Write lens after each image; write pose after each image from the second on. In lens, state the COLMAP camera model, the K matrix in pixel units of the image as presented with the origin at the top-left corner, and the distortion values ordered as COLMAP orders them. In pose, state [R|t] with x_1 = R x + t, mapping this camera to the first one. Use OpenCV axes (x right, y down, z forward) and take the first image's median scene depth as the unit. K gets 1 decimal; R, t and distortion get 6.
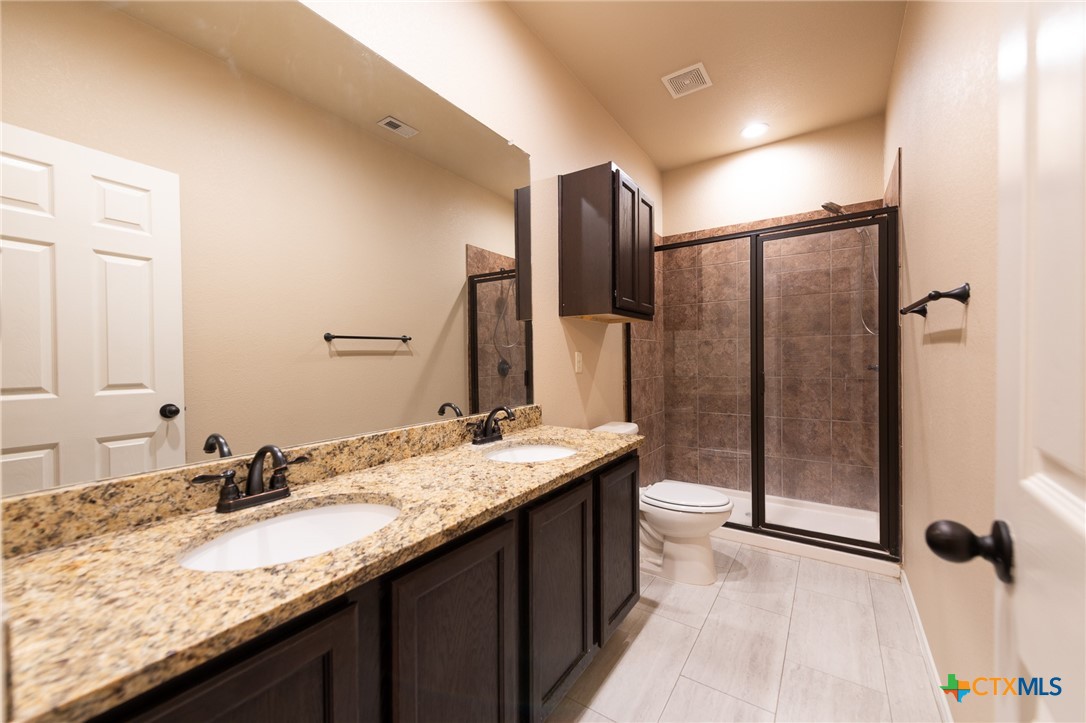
lens RADIAL K [[428.3, 0, 545.3], [0, 428.3, 361.1], [0, 0, 1]] dist [0.019051, -0.007450]
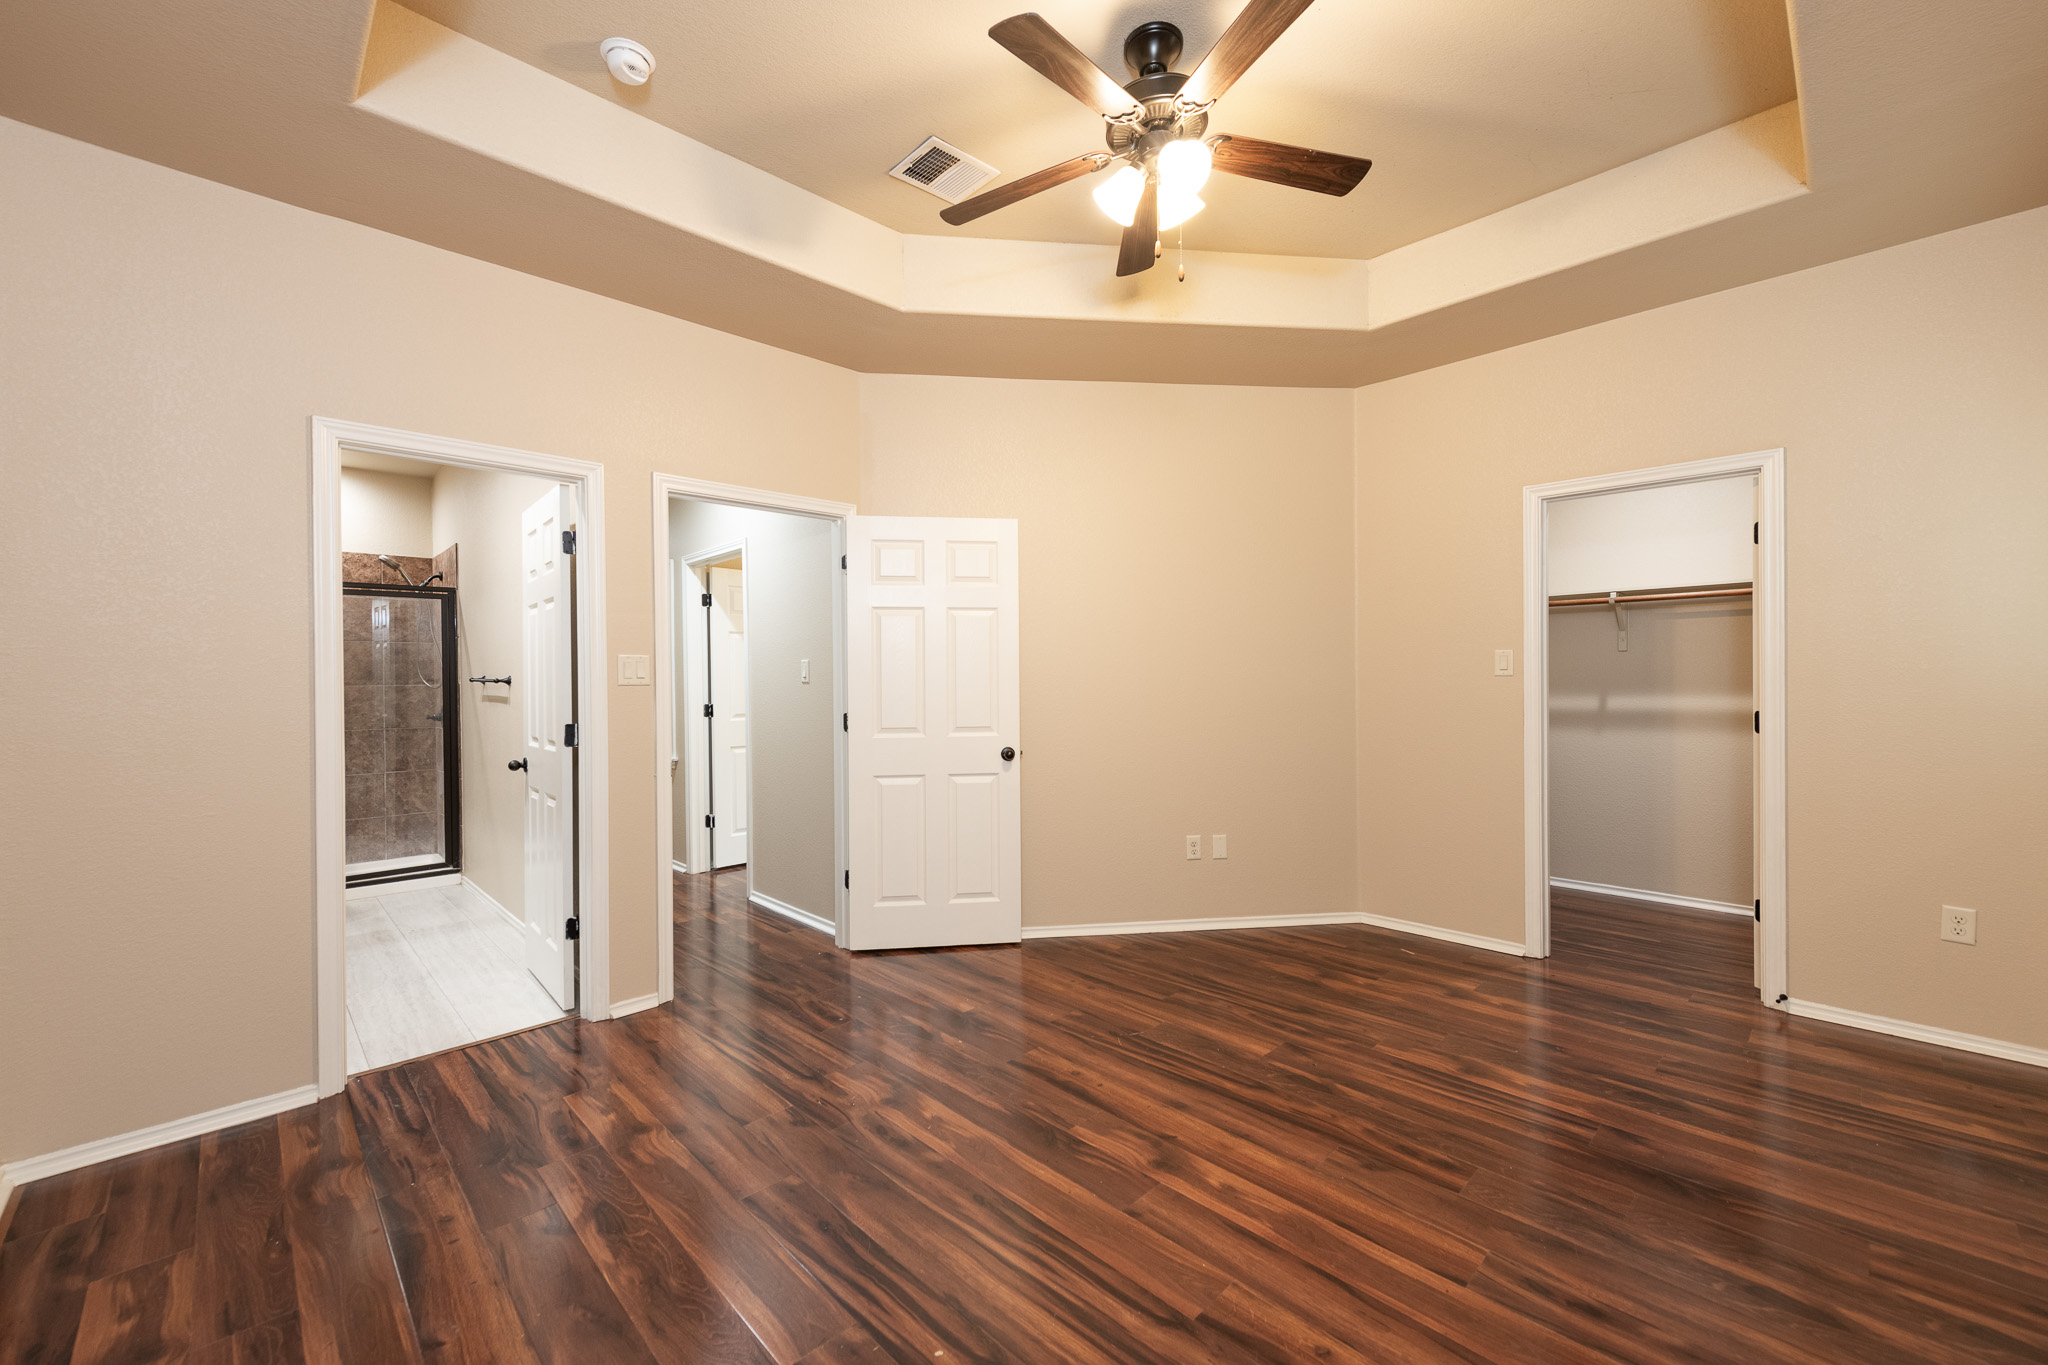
lens RADIAL K [[807.6, 0, 1028.4], [0, 807.6, 681.8], [0, 0, 1]] dist [0.019051, -0.007450]
pose [[0.202268, -0.000487, 0.979330, -1.364007], [0.020722, 0.999778, -0.003783, -0.051508], [-0.979111, 0.021059, 0.202233, -1.294211]]
